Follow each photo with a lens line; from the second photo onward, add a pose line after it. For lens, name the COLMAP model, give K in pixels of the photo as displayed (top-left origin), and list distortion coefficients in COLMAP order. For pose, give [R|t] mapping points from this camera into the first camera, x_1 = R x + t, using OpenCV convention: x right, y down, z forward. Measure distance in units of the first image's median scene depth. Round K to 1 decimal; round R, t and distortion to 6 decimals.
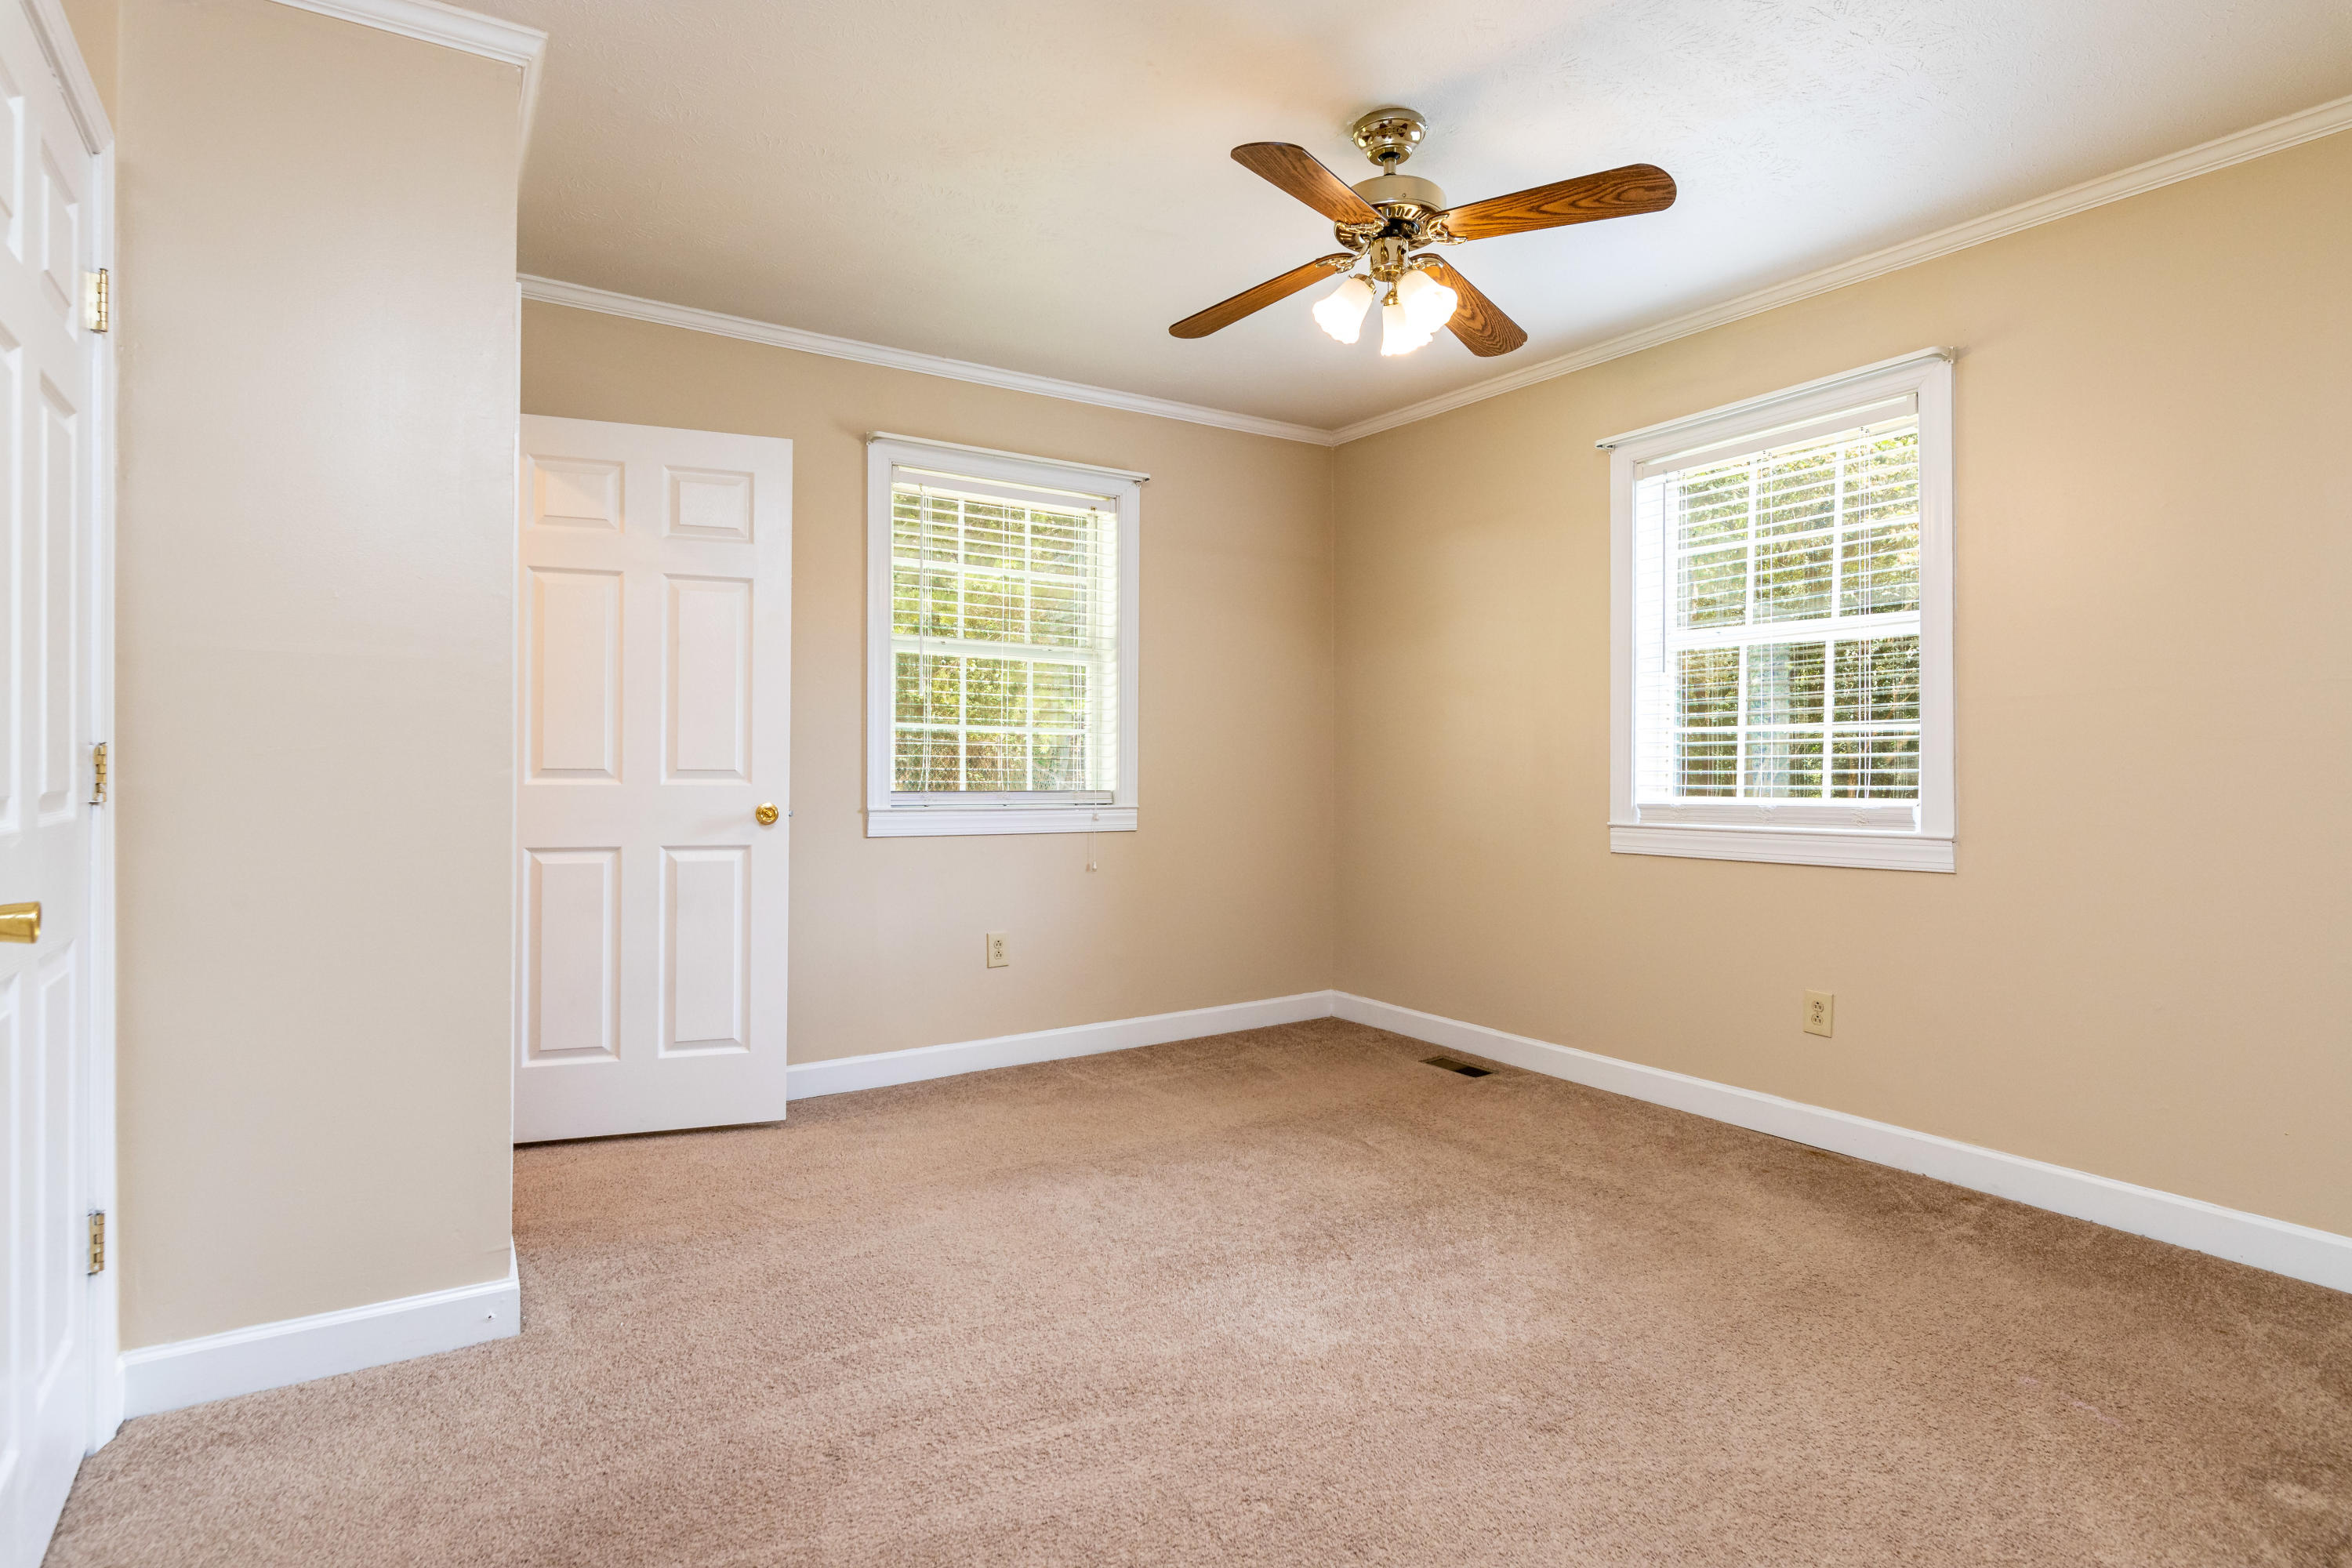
lens RADIAL K [[1233.4, 0, 1199.4], [0, 1233.4, 775.9], [0, 0, 1]] dist [-0.001029, -0.001227]
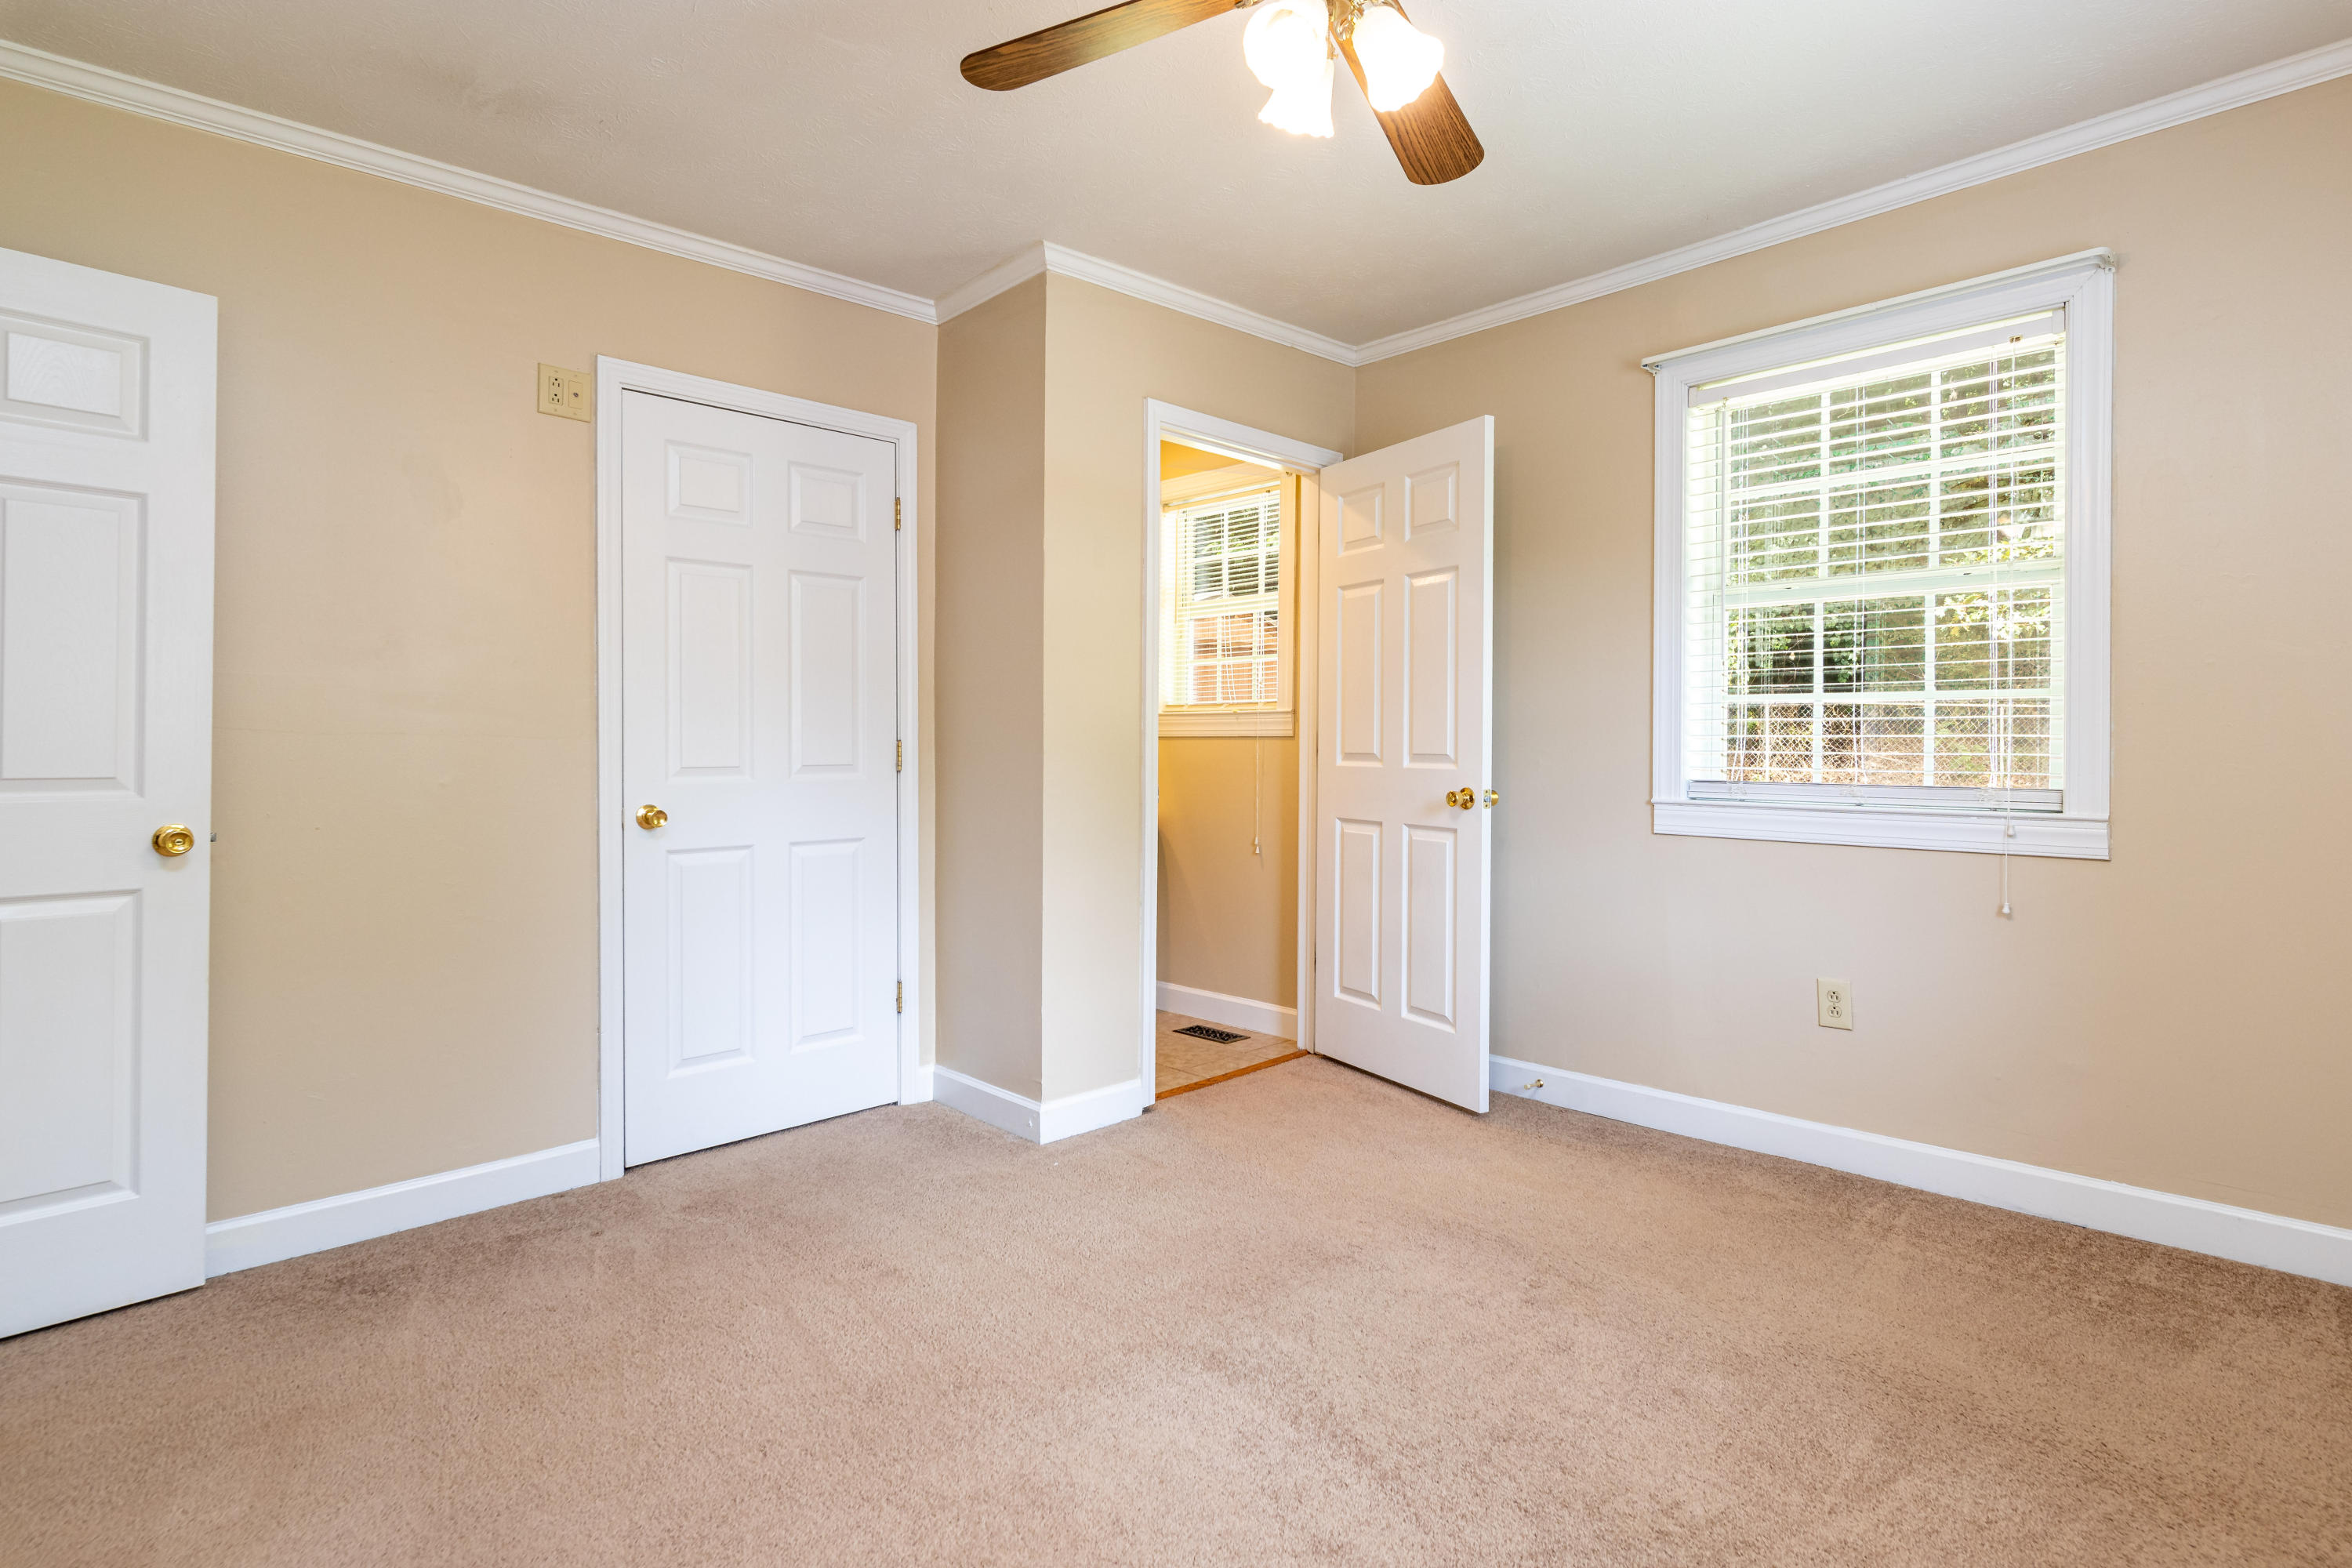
lens RADIAL K [[1233.4, 0, 1213.2], [0, 1233.4, 753.2], [0, 0, 1]] dist [-0.001029, -0.001227]
pose [[0.155515, -0.000784, -0.987833, 0.487353], [-0.007456, 0.999970, -0.001968, -0.001859], [0.987805, 0.007672, 0.155504, 0.520526]]
